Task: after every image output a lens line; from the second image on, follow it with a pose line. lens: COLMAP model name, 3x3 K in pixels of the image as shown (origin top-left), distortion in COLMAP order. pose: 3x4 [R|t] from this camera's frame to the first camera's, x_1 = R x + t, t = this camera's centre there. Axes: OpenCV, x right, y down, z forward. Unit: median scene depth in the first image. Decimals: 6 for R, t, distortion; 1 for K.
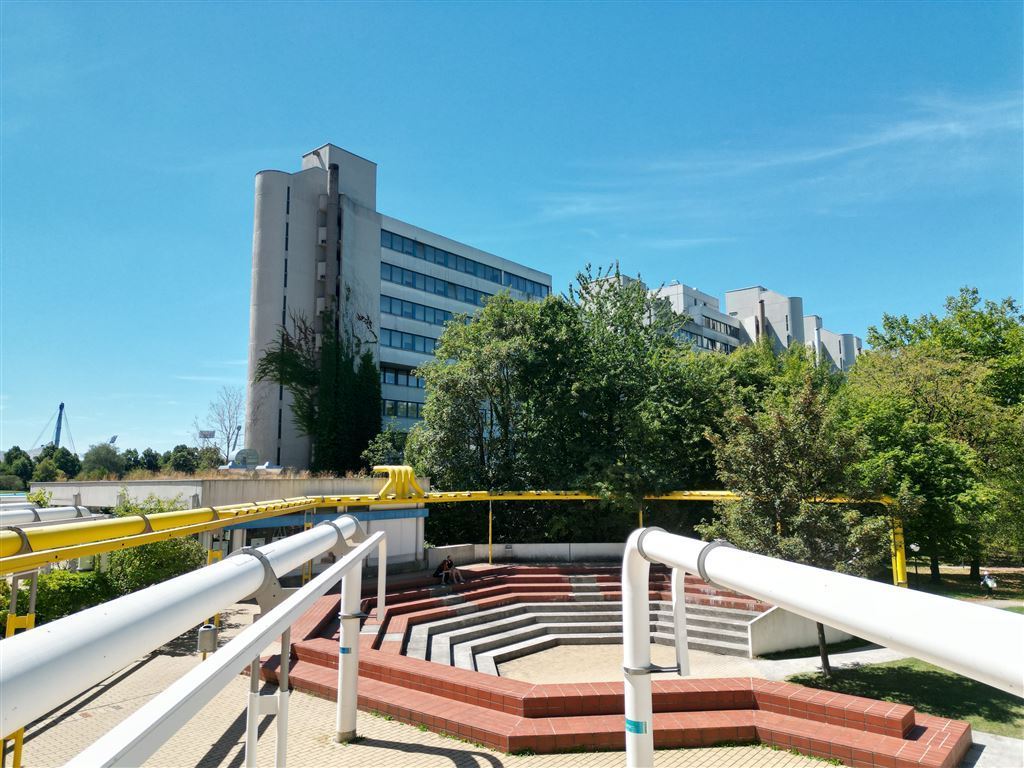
lens RADIAL K [[733.9, 0, 513.1], [0, 733.9, 382.6], [0, 0, 1]] dist [0.085795, -0.027261]
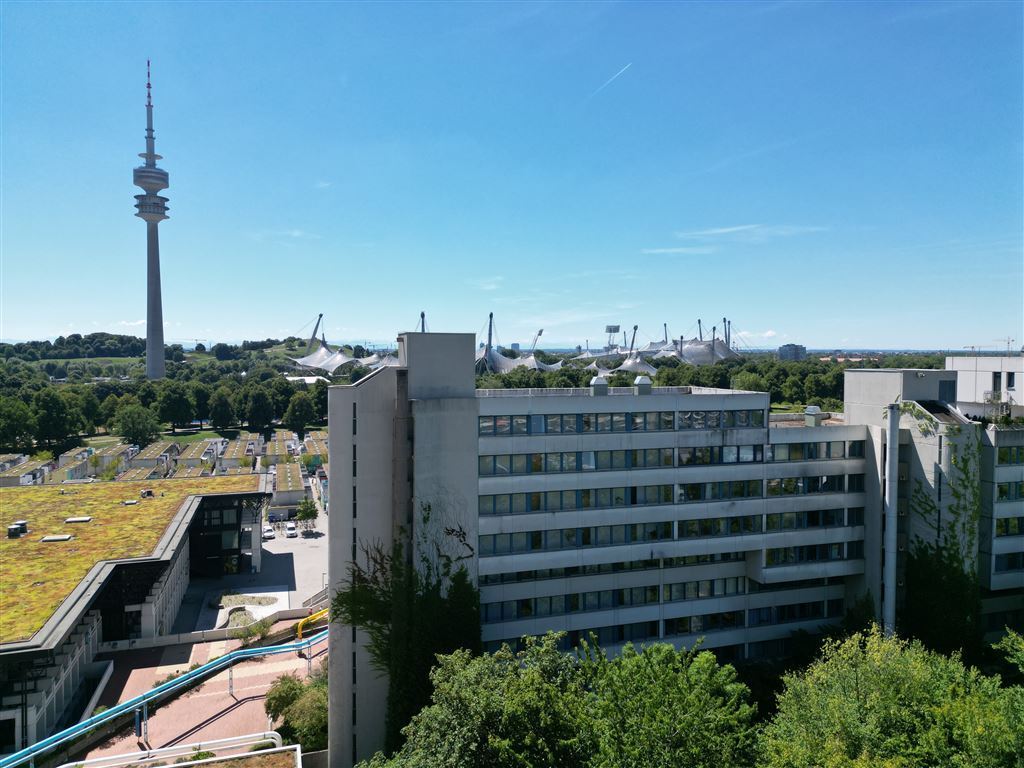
lens RADIAL K [[733.9, 0, 513.9], [0, 733.9, 379.9], [0, 0, 1]] dist [0.085795, -0.027261]
pose [[0.843732, 0.033808, -0.535700, 0.335004], [0.068196, 0.983175, 0.169457, -0.432971], [0.532415, -0.179509, 0.827230, 0.382389]]
